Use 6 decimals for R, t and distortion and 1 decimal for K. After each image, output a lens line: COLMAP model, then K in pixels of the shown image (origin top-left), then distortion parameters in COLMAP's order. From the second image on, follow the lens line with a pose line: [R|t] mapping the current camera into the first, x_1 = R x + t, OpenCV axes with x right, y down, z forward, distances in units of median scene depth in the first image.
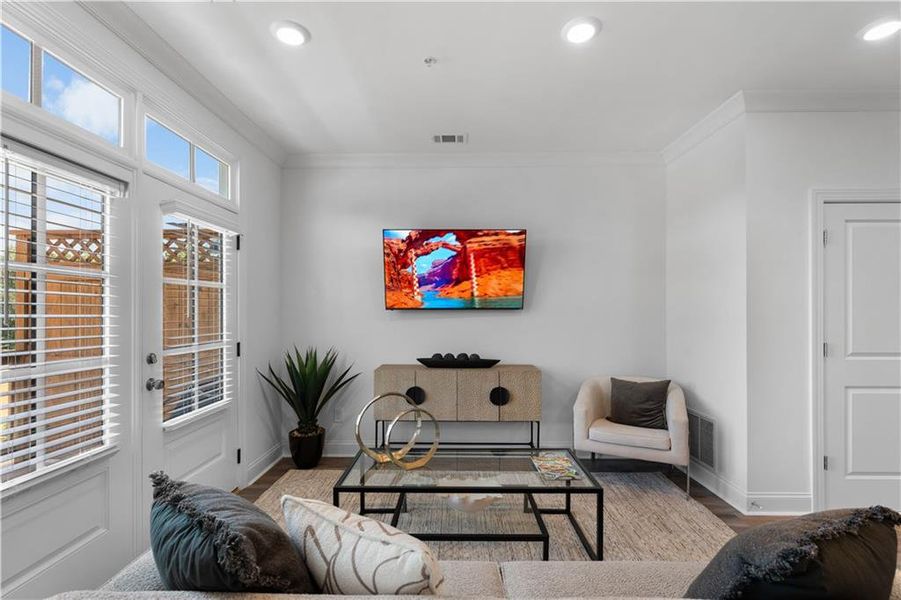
lens RADIAL K [[407.3, 0, 450.4], [0, 407.3, 309.7], [0, 0, 1]] dist [-0.004651, 0.000224]
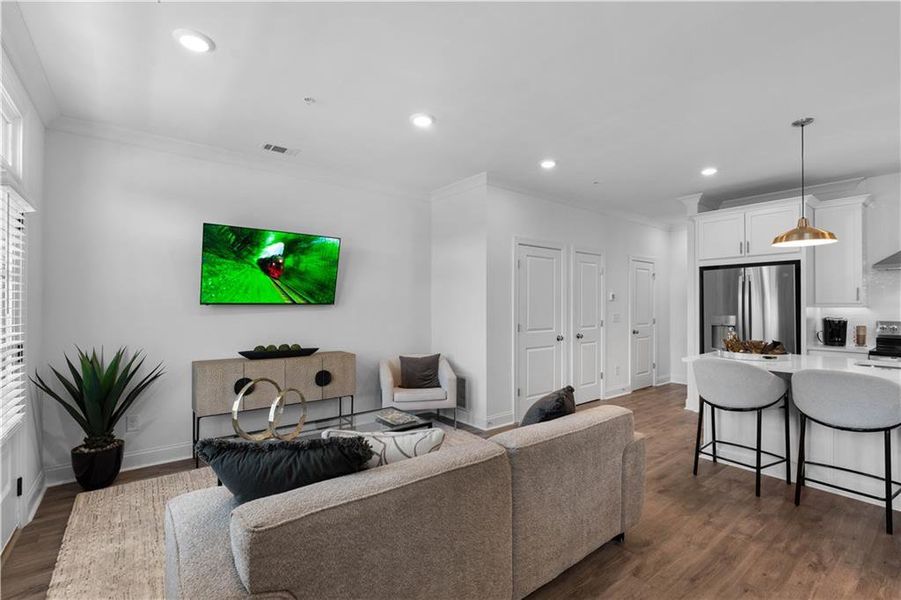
lens RADIAL K [[406.2, 0, 450.5], [0, 406.2, 303.1], [0, 0, 1]] dist [0.000900, 0.000260]
pose [[0.775955, 0.005043, 0.630768, -0.359197], [-0.000957, 0.999976, -0.006817, 0.003451], [-0.630788, 0.004686, 0.775941, -0.153979]]
